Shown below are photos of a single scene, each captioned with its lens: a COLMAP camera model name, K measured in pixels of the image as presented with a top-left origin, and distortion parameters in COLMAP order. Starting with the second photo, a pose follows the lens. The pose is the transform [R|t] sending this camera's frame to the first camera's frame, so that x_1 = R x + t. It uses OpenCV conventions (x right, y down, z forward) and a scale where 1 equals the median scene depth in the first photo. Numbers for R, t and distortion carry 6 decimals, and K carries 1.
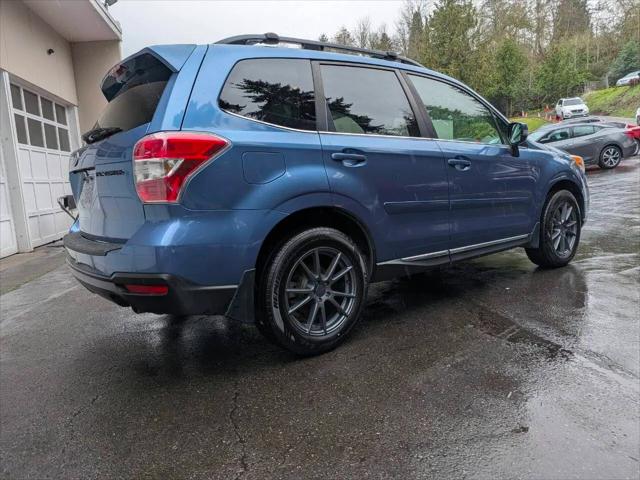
lens RADIAL K [[466.6, 0, 341.8], [0, 466.6, 242.2], [0, 0, 1]] dist [0.043473, -0.048705]
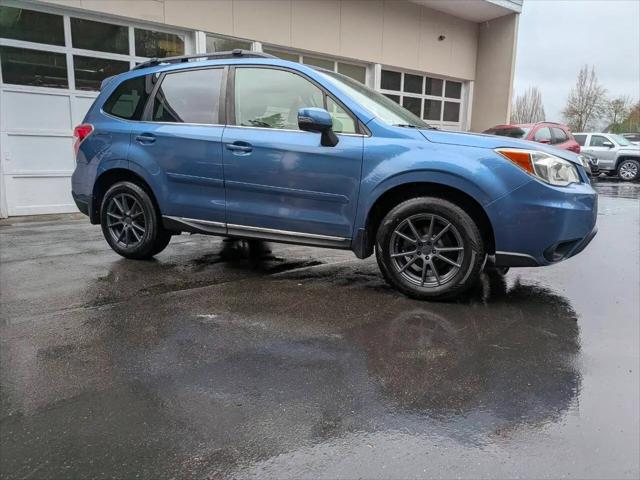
lens RADIAL K [[466.6, 0, 341.8], [0, 466.6, 242.2], [0, 0, 1]] dist [0.043473, -0.048705]
pose [[0.435157, 0.237717, -0.868406, 1.641689], [-0.171302, 0.968757, 0.179348, -0.234082], [0.883908, 0.070716, 0.462283, 0.867139]]
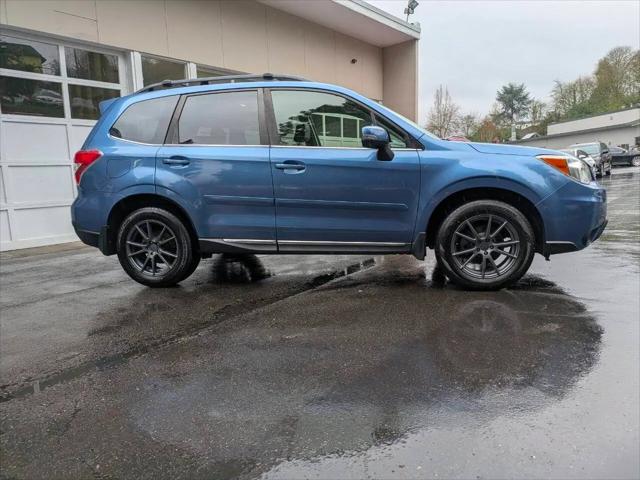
lens RADIAL K [[466.6, 0, 341.8], [0, 466.6, 242.2], [0, 0, 1]] dist [0.043473, -0.048705]
pose [[0.655557, 0.158843, -0.738250, 1.448810], [-0.119153, 0.987138, 0.106588, -0.149455], [0.745686, 0.018090, 0.666052, 0.407510]]
